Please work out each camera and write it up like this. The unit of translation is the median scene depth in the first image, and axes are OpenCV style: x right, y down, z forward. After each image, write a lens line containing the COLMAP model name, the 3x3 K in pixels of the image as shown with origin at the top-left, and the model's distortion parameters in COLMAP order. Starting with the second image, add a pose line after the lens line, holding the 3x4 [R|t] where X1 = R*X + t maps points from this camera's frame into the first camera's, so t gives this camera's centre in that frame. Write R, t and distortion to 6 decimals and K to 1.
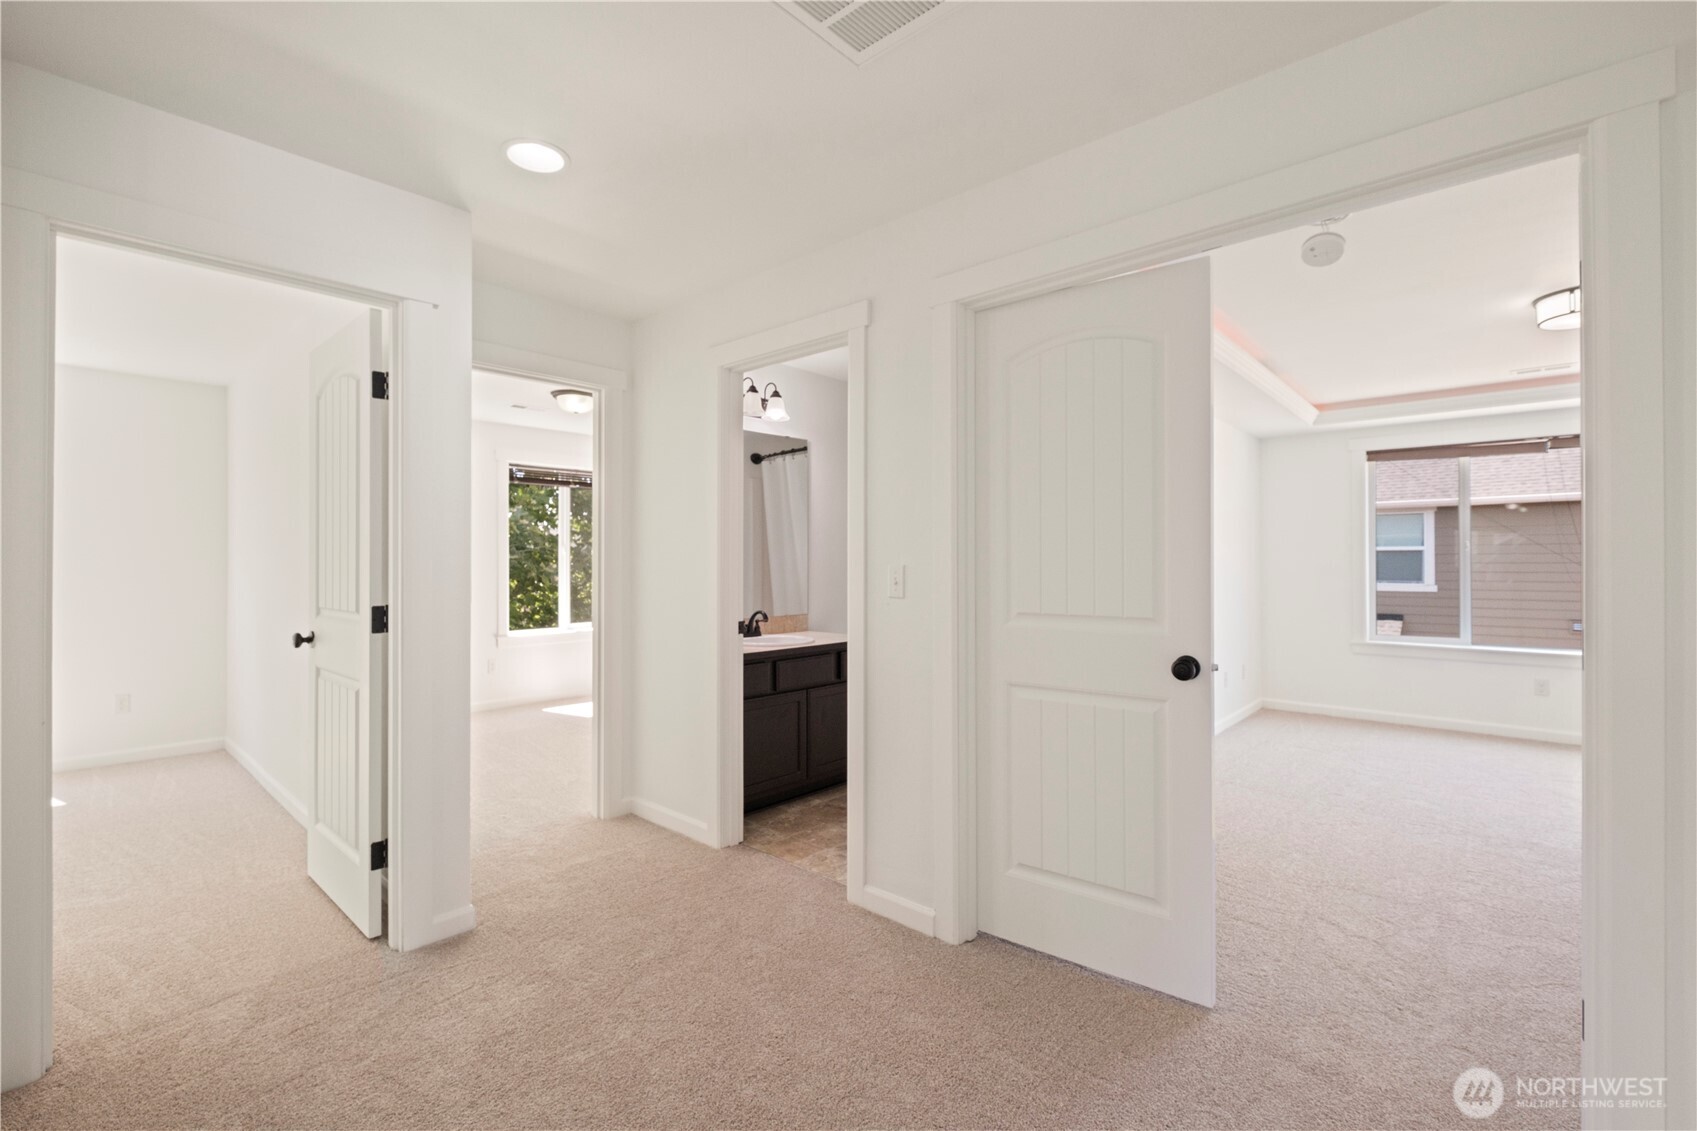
lens RADIAL K [[741.4, 0, 845.3], [0, 741.4, 559.5], [0, 0, 1]] dist [0.004541, -0.005491]
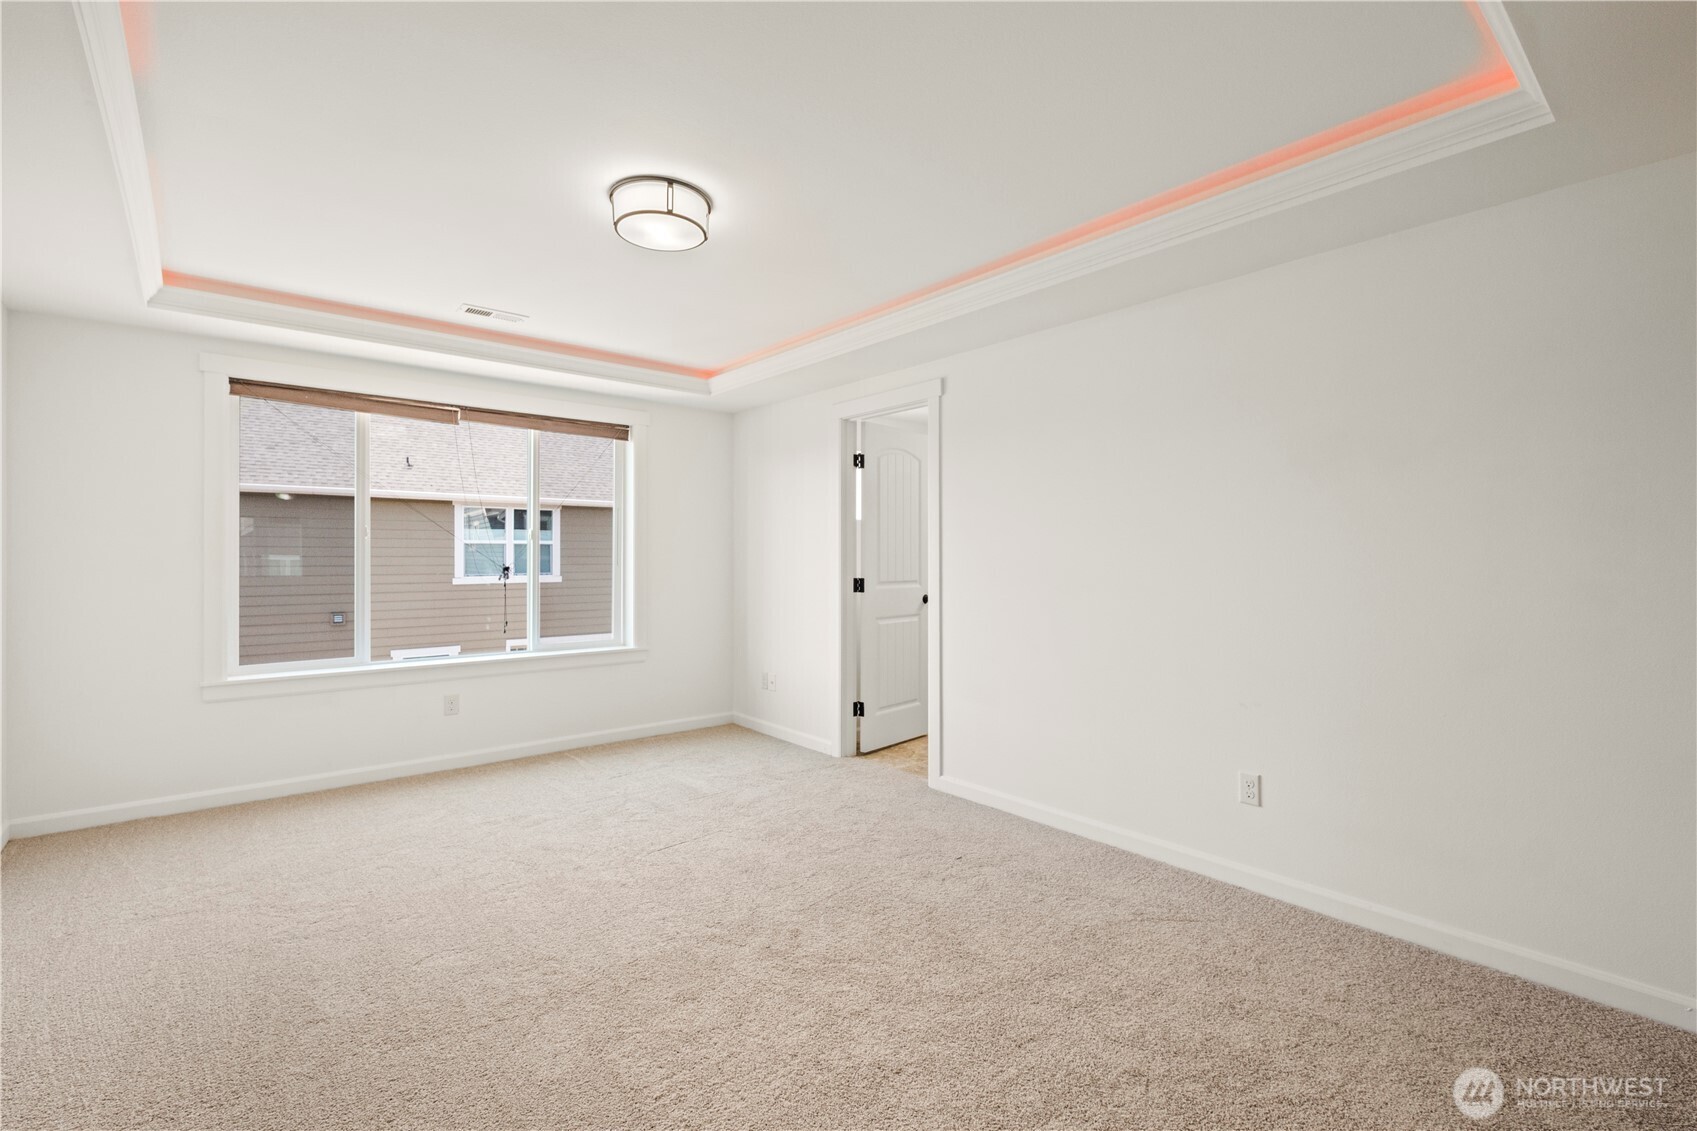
lens RADIAL K [[741.4, 0, 844.2], [0, 741.4, 556.5], [0, 0, 1]] dist [0.004541, -0.005491]
pose [[0.135980, 0.002533, 0.990708, 0.150310], [-0.006535, 0.999977, -0.001660, 0.003762], [-0.990690, -0.006248, 0.135993, 0.393199]]
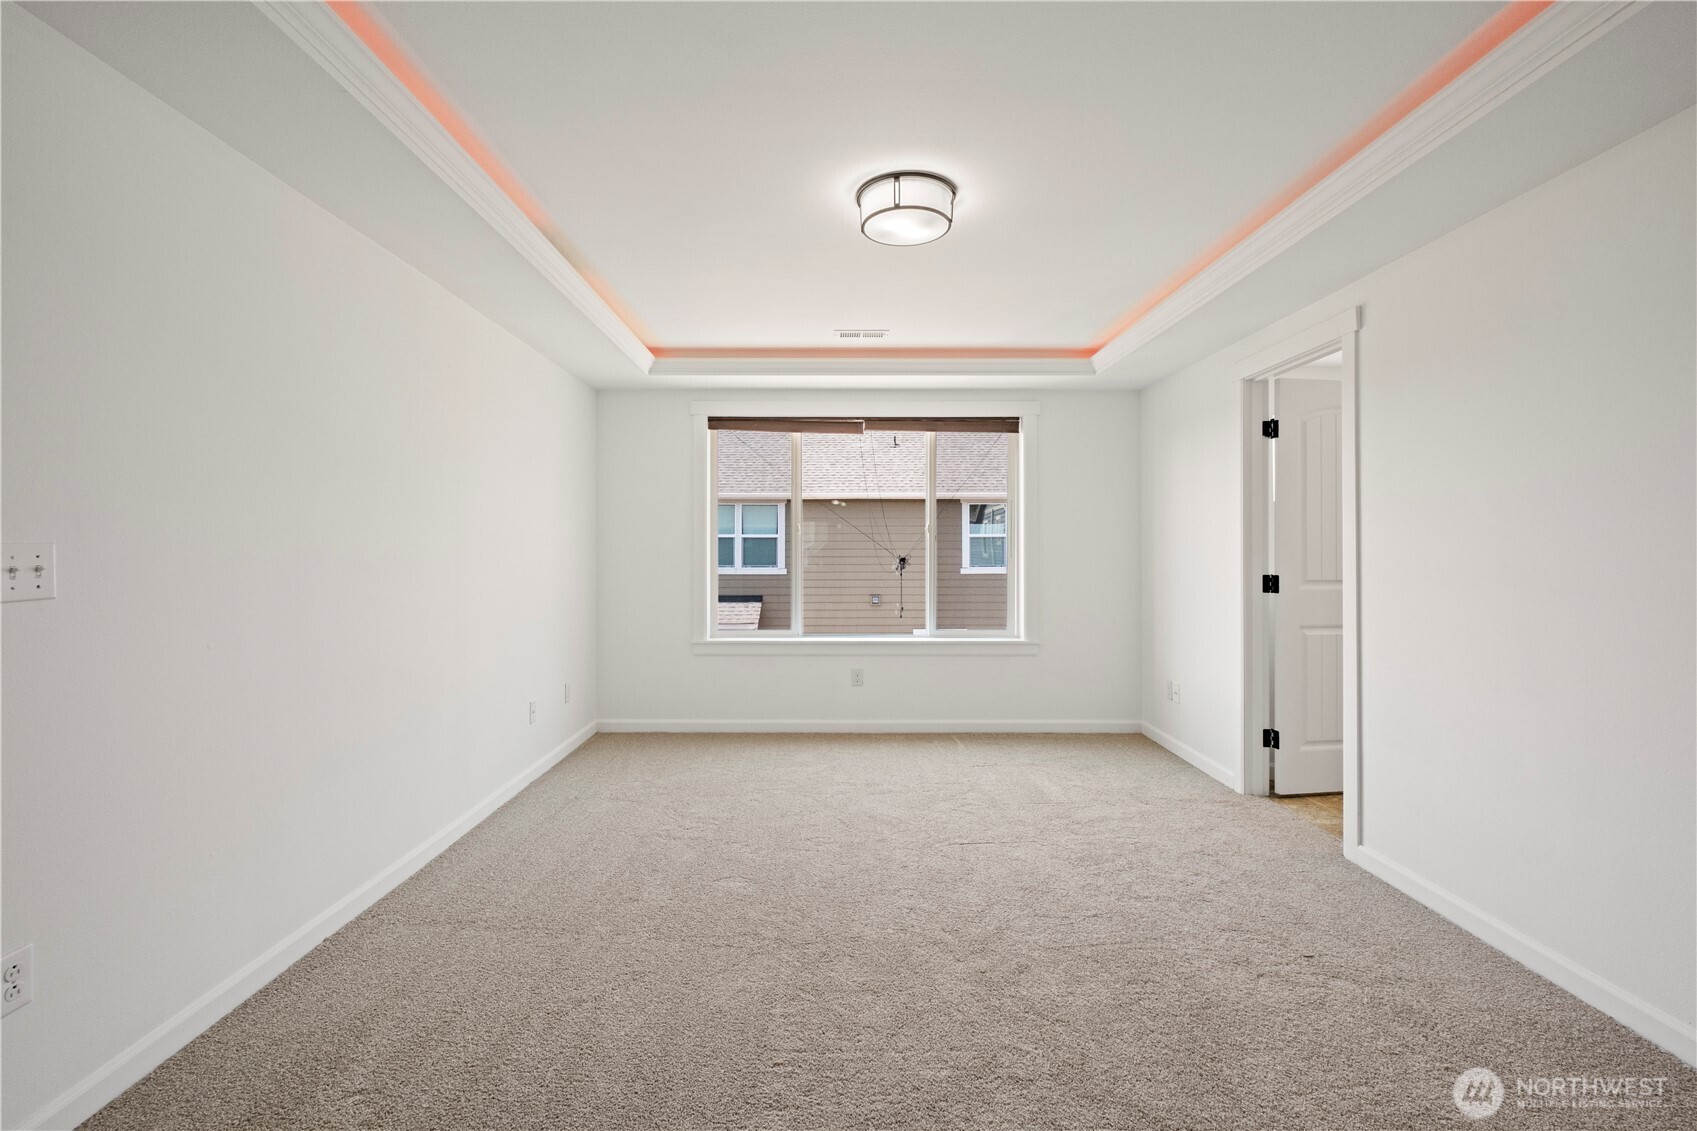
lens RADIAL K [[741.4, 0, 846.4], [0, 741.4, 548.2], [0, 0, 1]] dist [0.004541, -0.005491]
pose [[0.734837, 0.002576, 0.678239, 0.240176], [-0.004635, 0.999989, 0.001224, 0.003202], [-0.678228, -0.004043, 0.734841, 0.264100]]
